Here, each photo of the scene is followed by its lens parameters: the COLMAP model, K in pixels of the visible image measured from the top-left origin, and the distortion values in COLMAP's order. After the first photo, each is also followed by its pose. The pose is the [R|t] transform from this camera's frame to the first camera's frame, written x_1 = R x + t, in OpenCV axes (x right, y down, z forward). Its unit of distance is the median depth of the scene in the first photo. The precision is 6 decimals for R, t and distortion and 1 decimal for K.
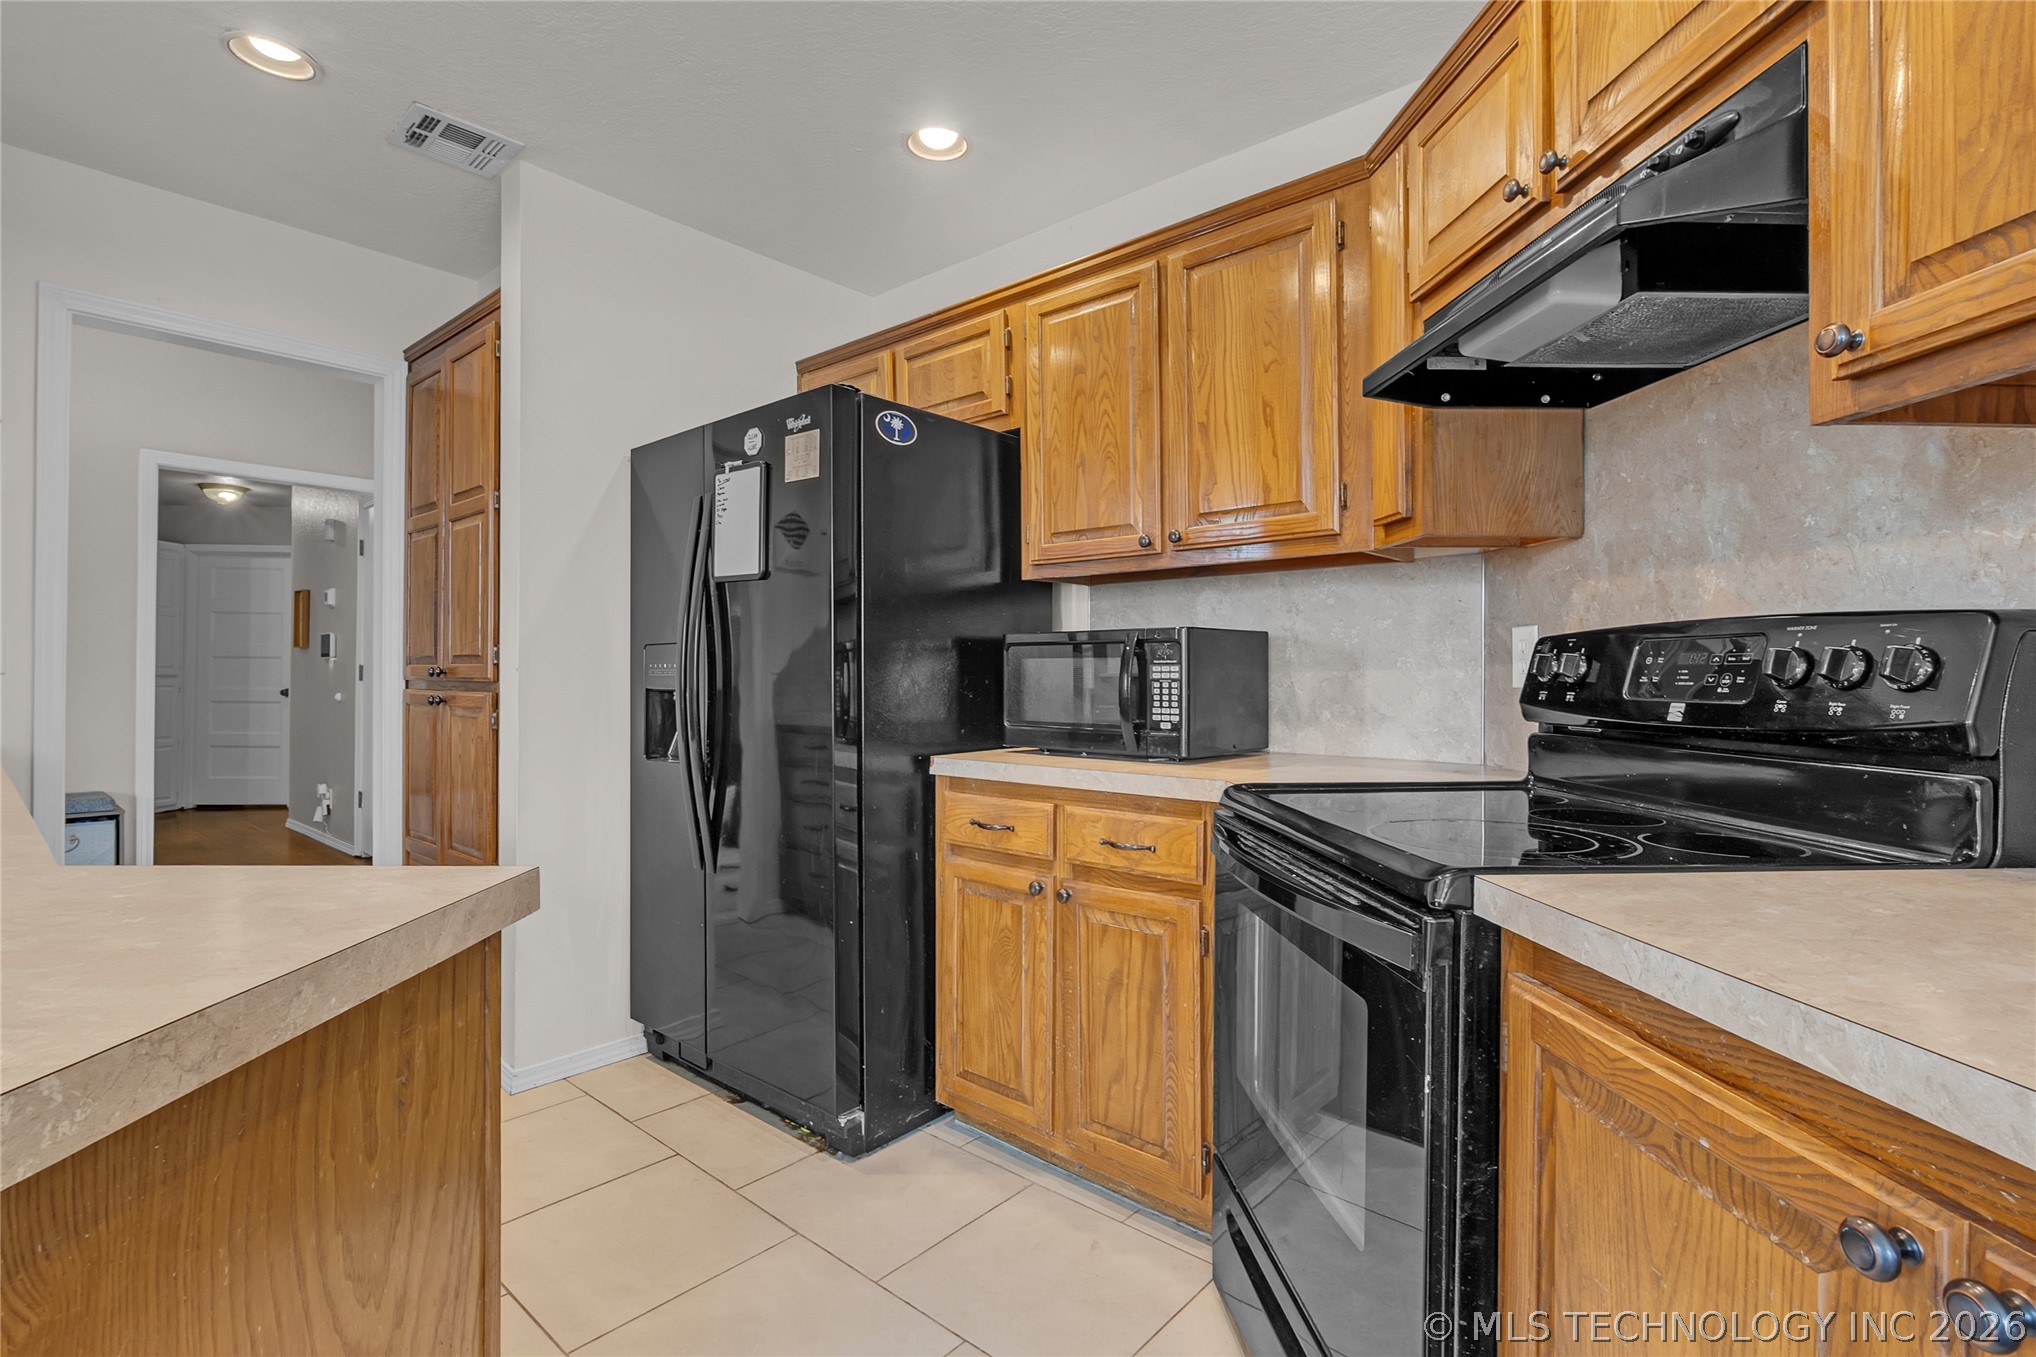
lens RADIAL K [[937.5, 0, 989.6], [0, 937.5, 673.9], [0, 0, 1]] dist [-0.010144, 0.000461]
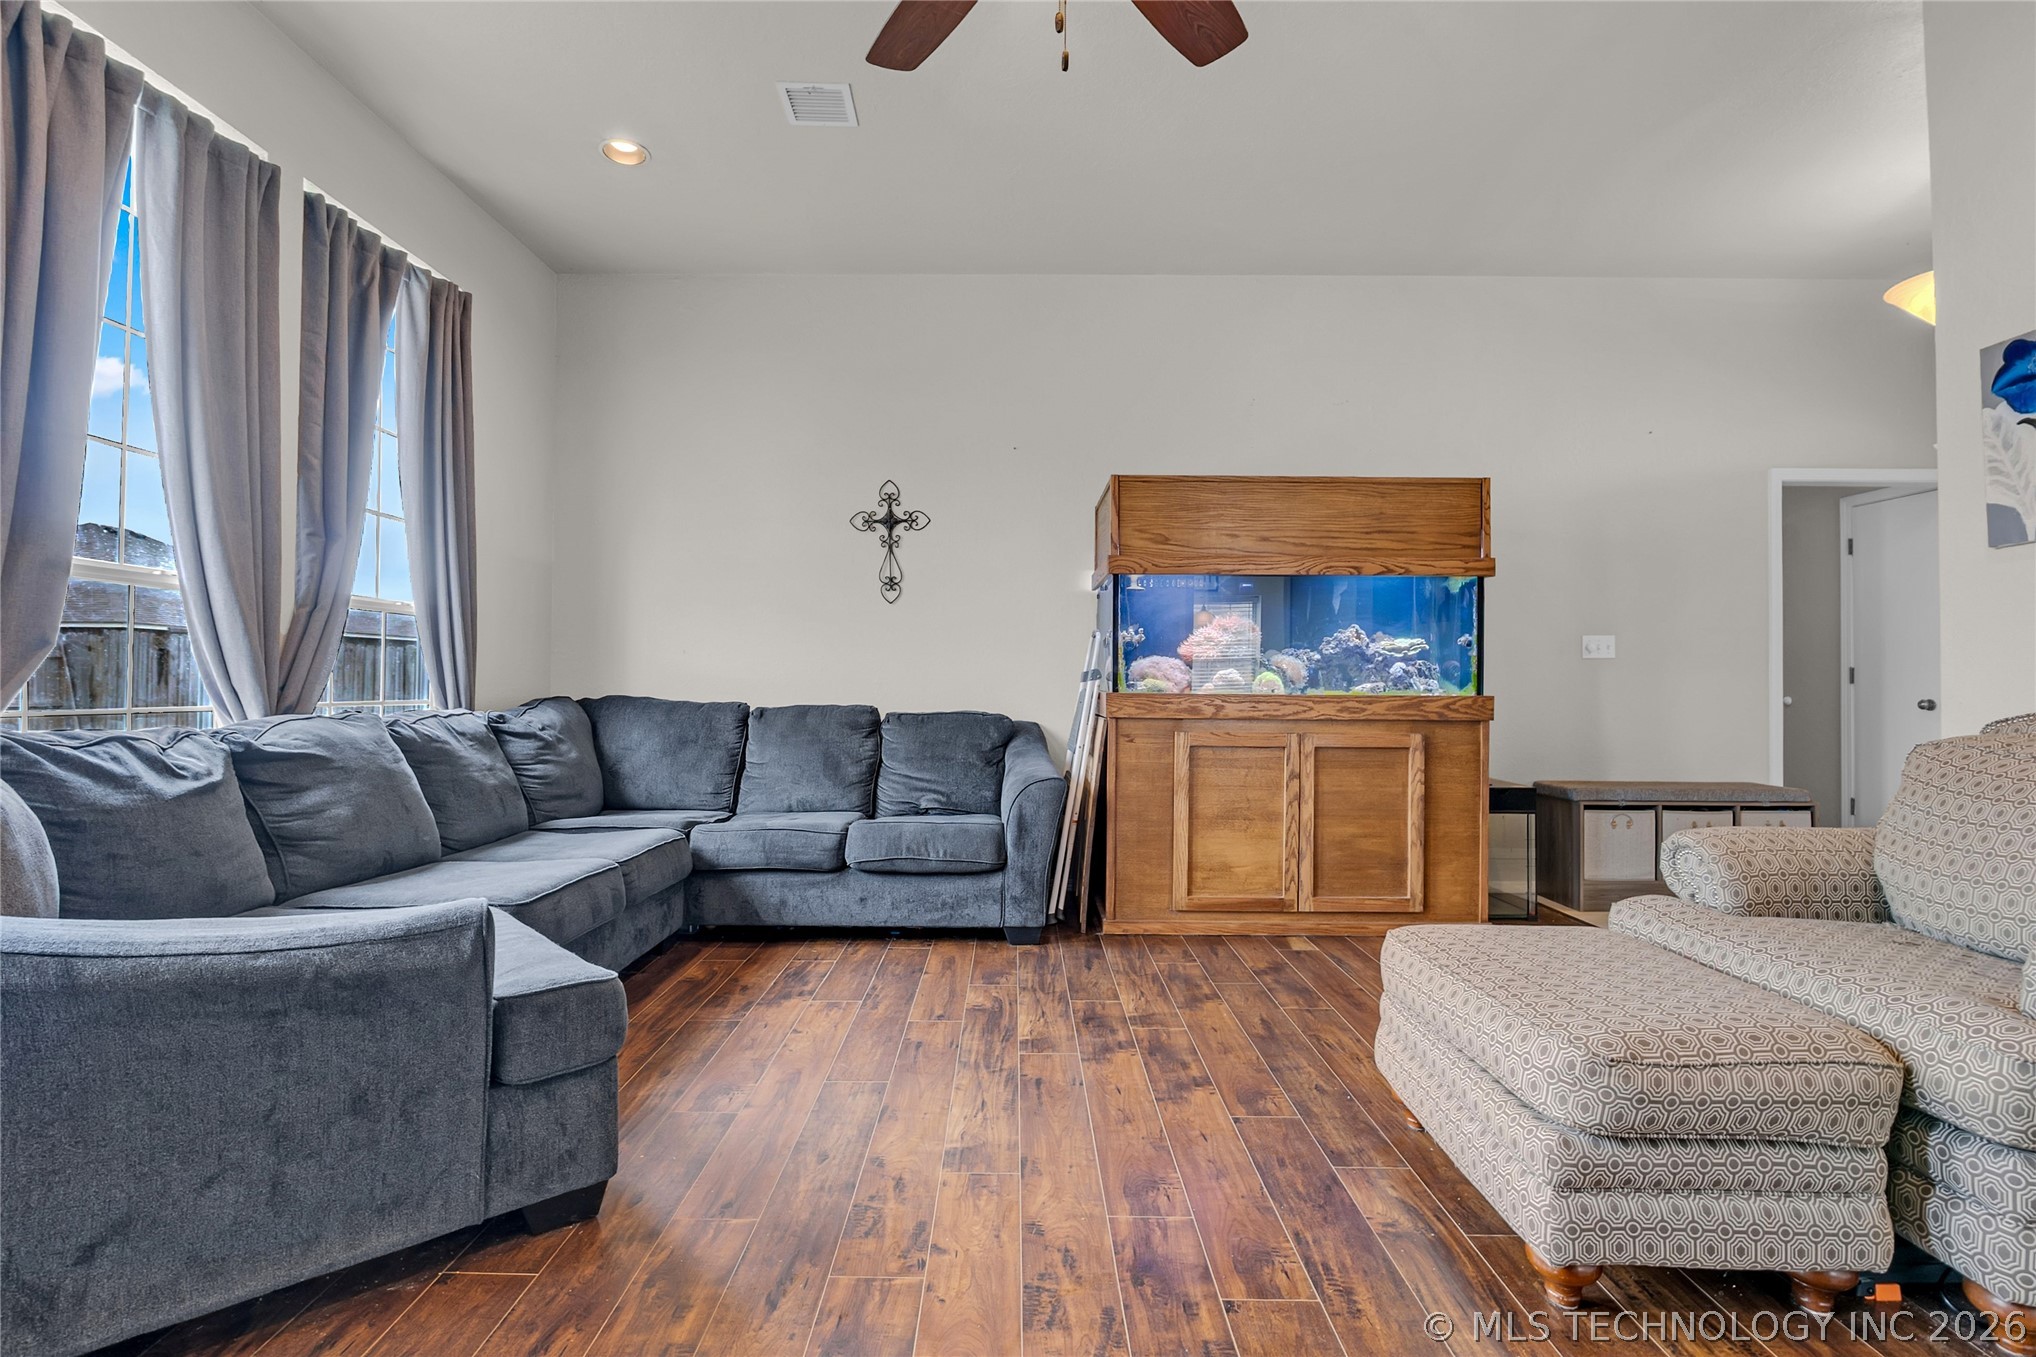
lens RADIAL K [[962.1, 0, 1001.7], [0, 962.1, 677.9], [0, 0, 1]] dist [-0.015639, 0.004708]
pose [[0.672108, -0.010063, -0.740385, -1.251855], [0.005612, 0.999948, -0.008496, 0.014088], [0.740432, 0.001555, 0.672129, -0.721204]]
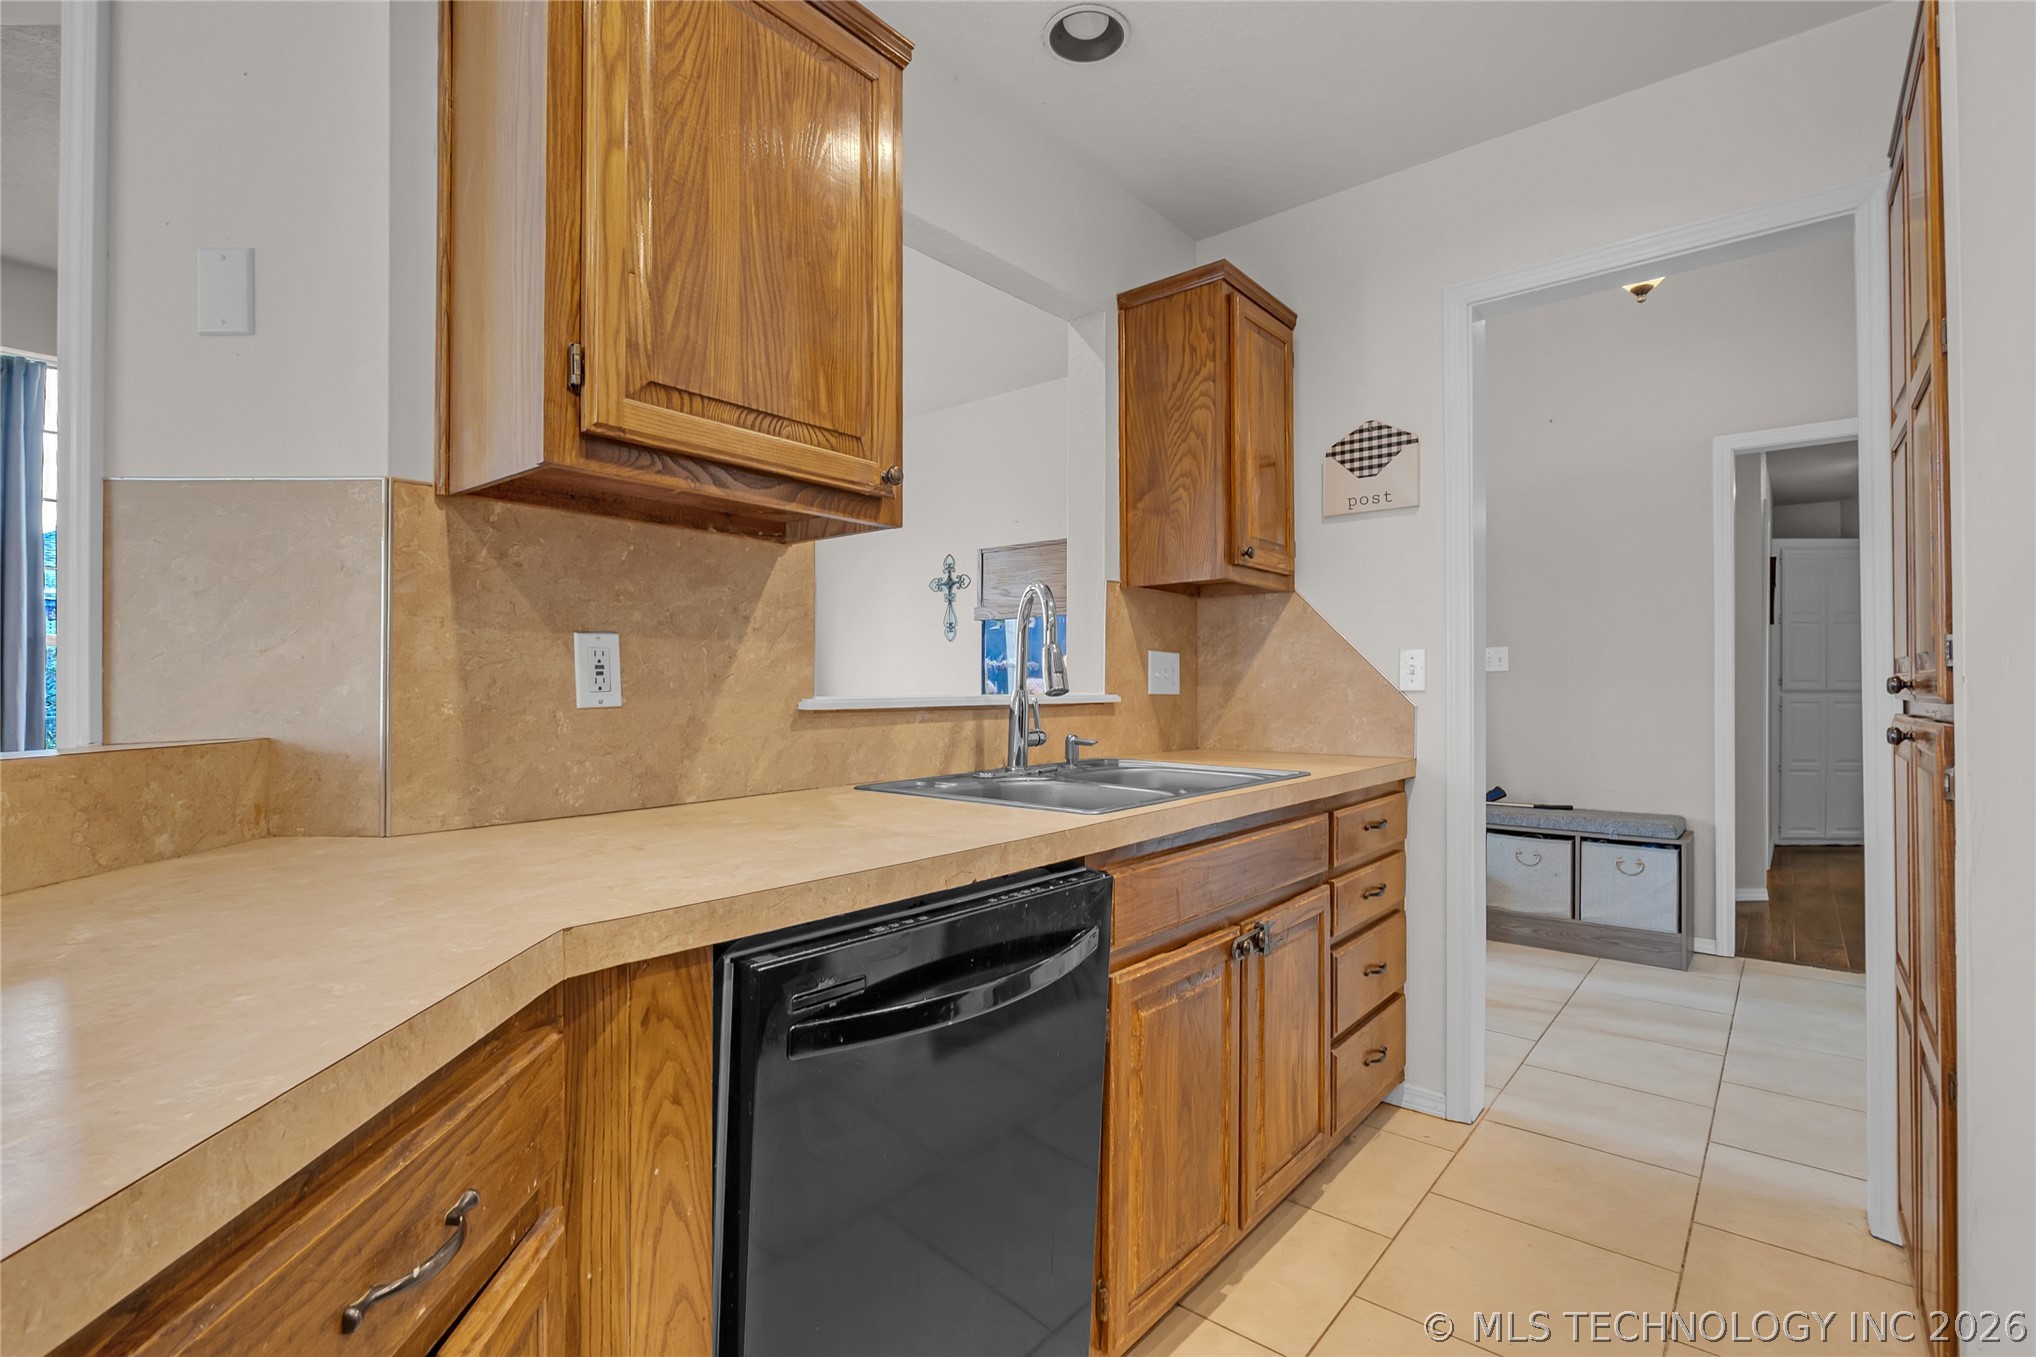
lens RADIAL K [[959.4, 0, 1017.8], [0, 959.4, 684.5], [0, 0, 1]] dist [-0.006829, 0.000896]
pose [[0.044504, -0.011226, -0.998946, -0.052022], [0.007575, 0.999912, -0.010900, -0.000205], [0.998980, -0.007082, 0.044585, 0.528651]]
